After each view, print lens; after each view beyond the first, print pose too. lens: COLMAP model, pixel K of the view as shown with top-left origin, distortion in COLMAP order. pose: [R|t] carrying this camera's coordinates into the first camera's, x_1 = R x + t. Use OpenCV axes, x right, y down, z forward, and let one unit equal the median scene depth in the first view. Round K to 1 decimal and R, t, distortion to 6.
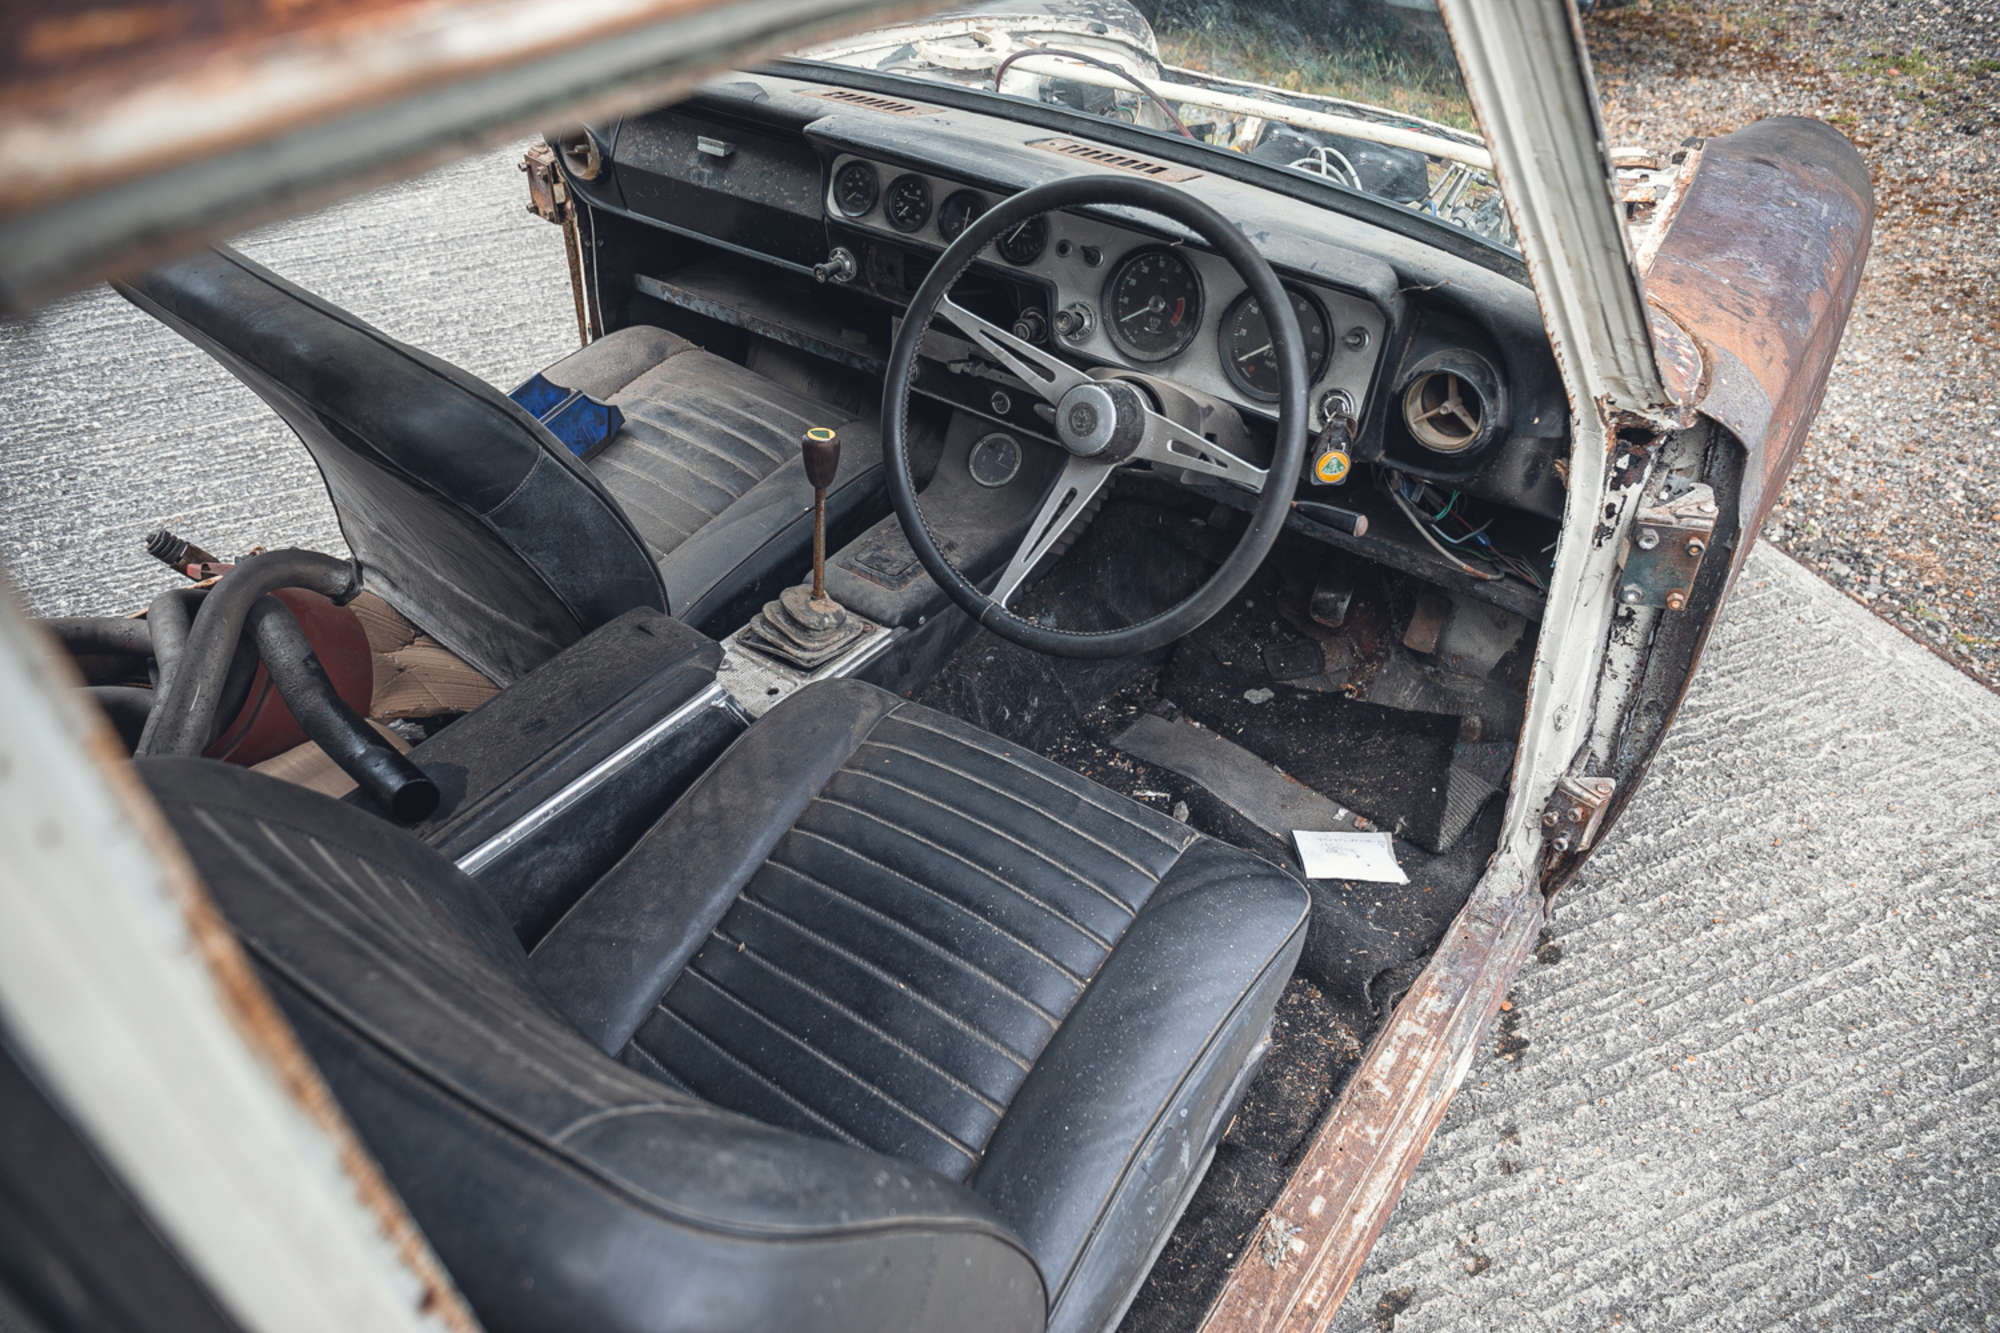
lens RADIAL K [[1350.9, 0, 1003.7], [0, 1350.9, 662.0], [0, 0, 1]] dist [-0.087693, 0.002078]
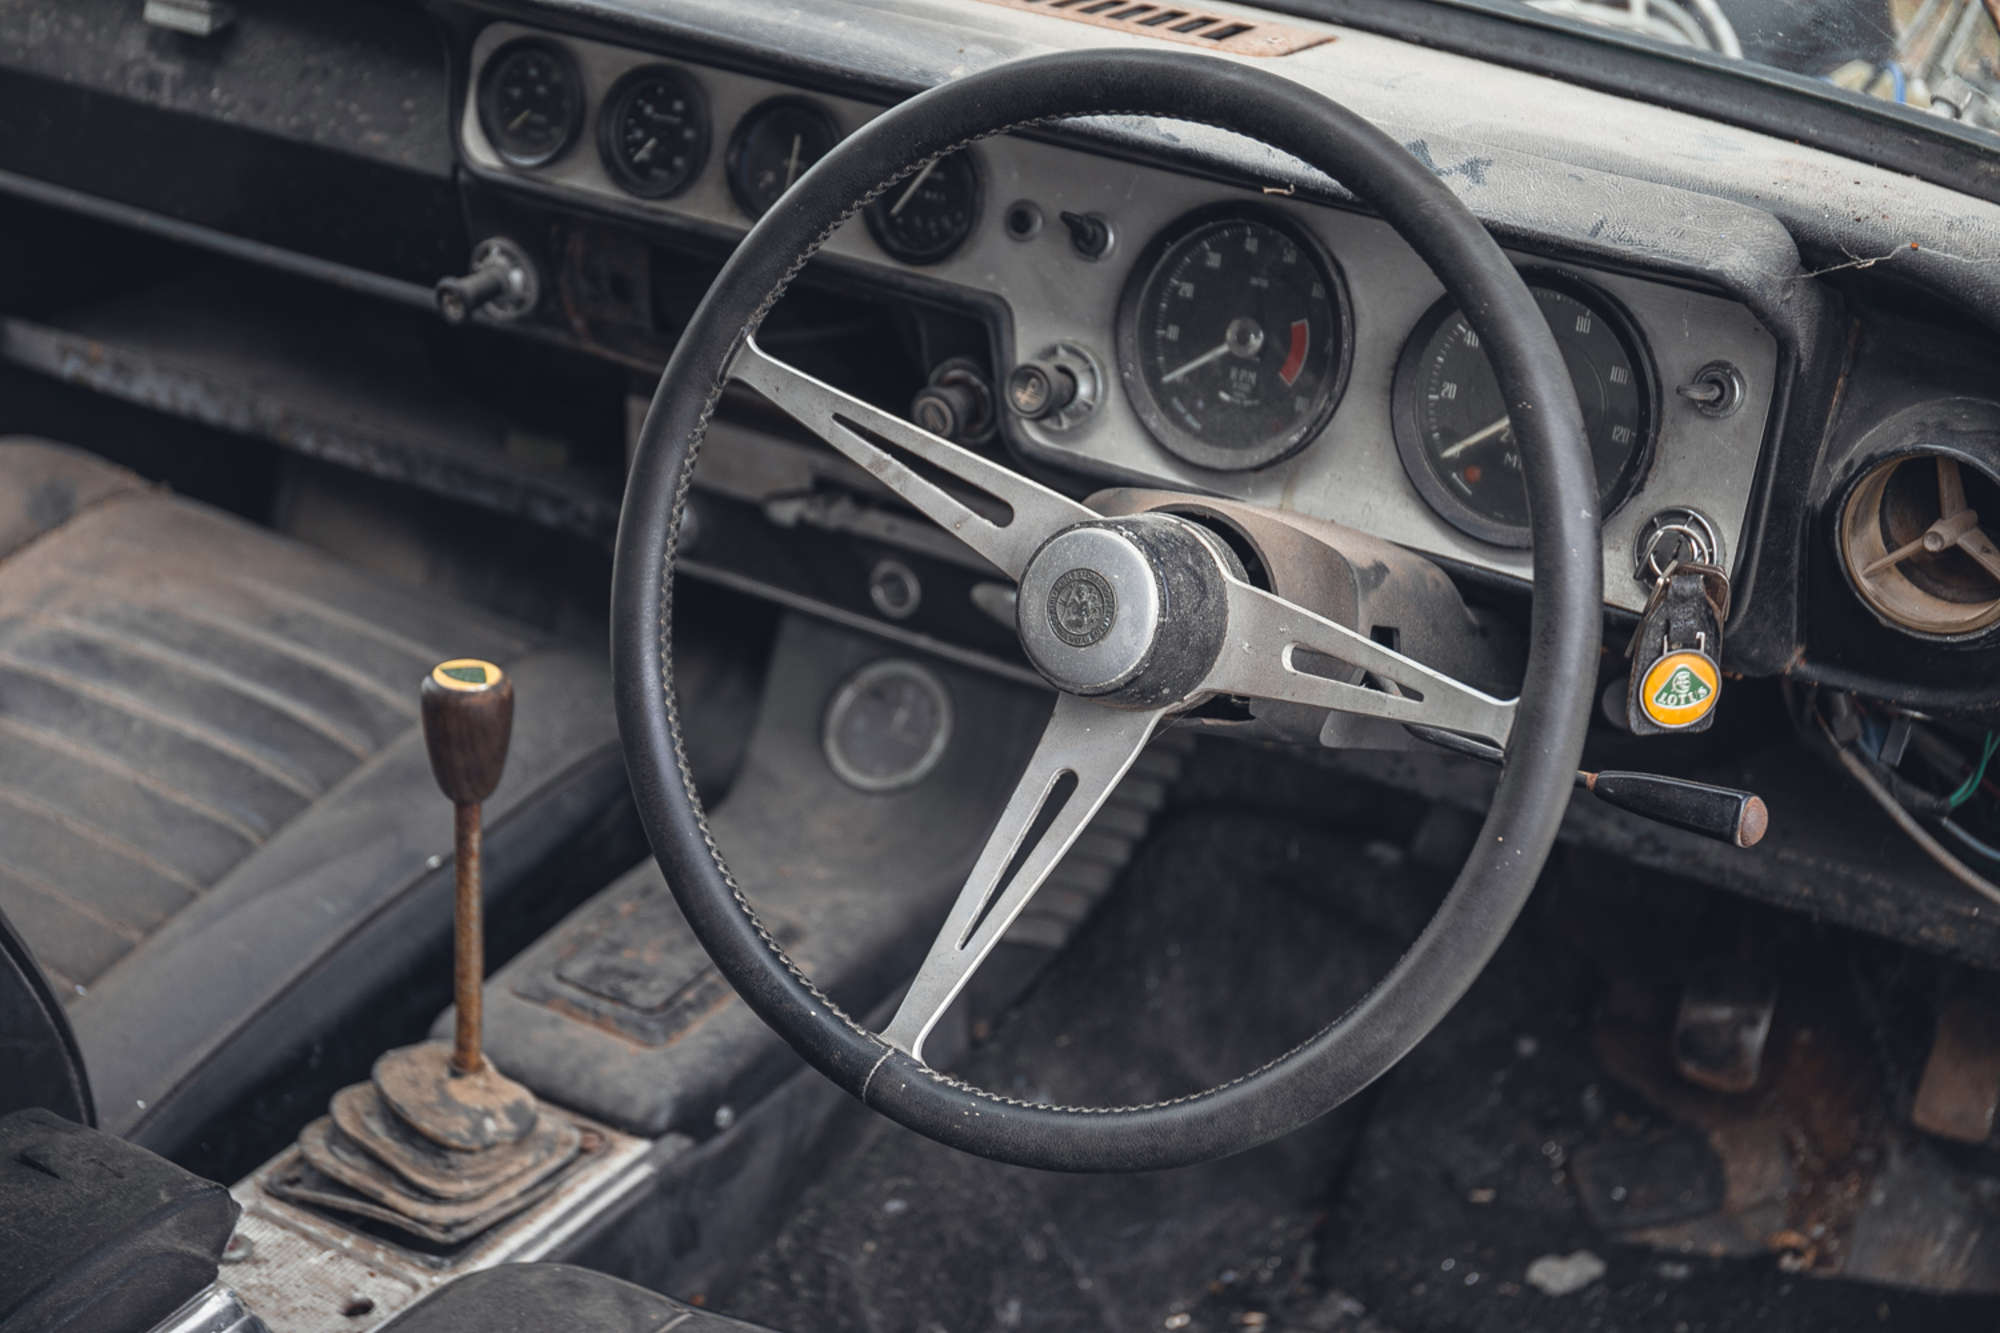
lens RADIAL K [[3419.9, 0, 997.0], [0, 3419.9, 675.2], [0, 0, 1]] dist [0.134578, 0.000000]
pose [[0.998685, -0.045393, 0.023814, 0.003808], [0.048773, 0.984415, -0.168962, 0.019408], [-0.015774, 0.169902, 0.985335, -0.056763]]
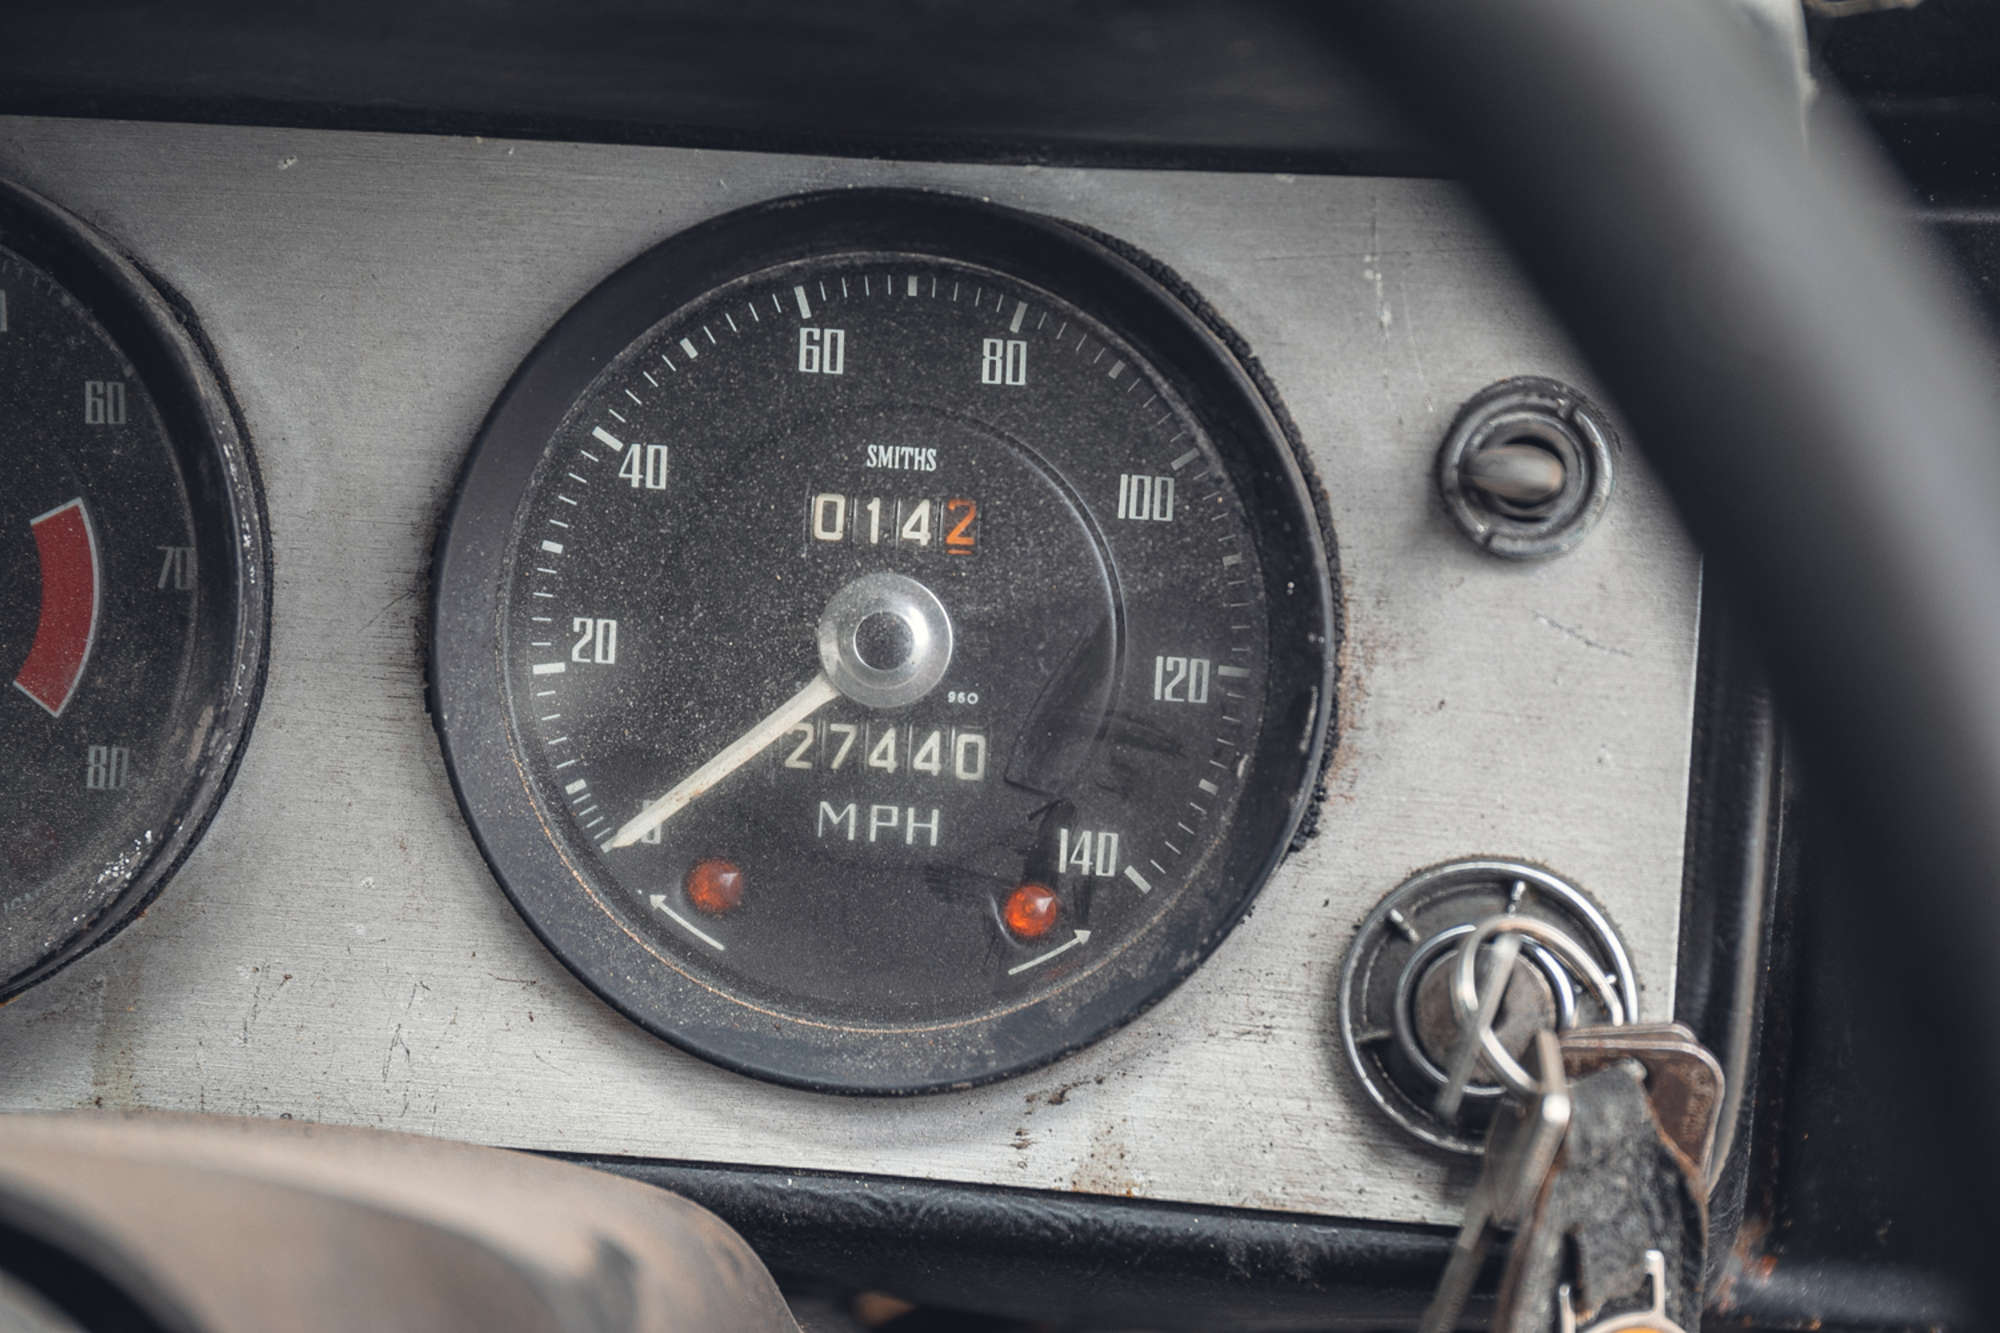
lens RADIAL K [[3607.3, 0, 1009.5], [0, 3607.3, 674.6], [0, 0, 1]] dist [0.109508, 0.000000]
pose [[0.878314, -0.180207, 0.442821, 0.047904], [0.304919, 0.924549, -0.228544, -0.133162], [-0.368225, 0.335758, 0.866993, 0.606851]]
